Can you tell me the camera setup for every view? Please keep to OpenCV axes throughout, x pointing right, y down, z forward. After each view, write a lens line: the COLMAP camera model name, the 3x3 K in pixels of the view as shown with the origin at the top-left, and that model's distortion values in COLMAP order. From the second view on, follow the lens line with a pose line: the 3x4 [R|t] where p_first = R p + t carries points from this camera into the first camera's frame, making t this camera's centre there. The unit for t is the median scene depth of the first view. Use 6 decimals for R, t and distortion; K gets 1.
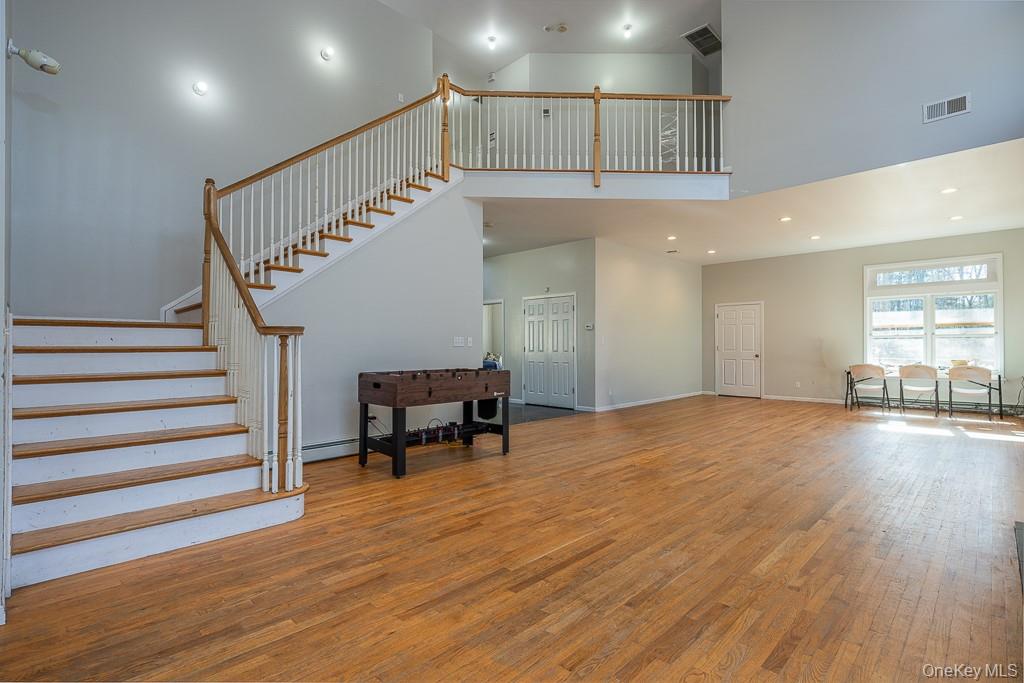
lens RADIAL K [[488.7, 0, 511.9], [0, 488.7, 340.8], [0, 0, 1]] dist [0.000180, -0.000368]
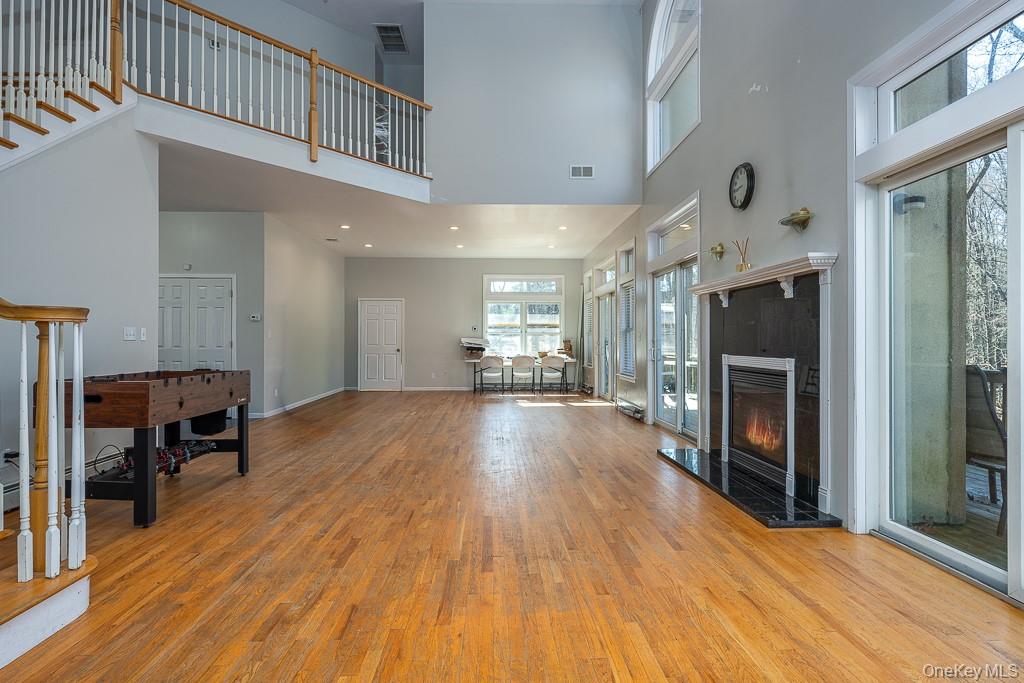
lens RADIAL K [[541.6, 0, 508.6], [0, 541.6, 341.0], [0, 0, 1]] dist [0.002707, -0.000319]
pose [[0.687976, 0.002568, 0.725729, -0.361430], [-0.010440, 0.999925, 0.006359, 0.001991], [-0.725659, -0.011951, 0.687951, 0.072938]]
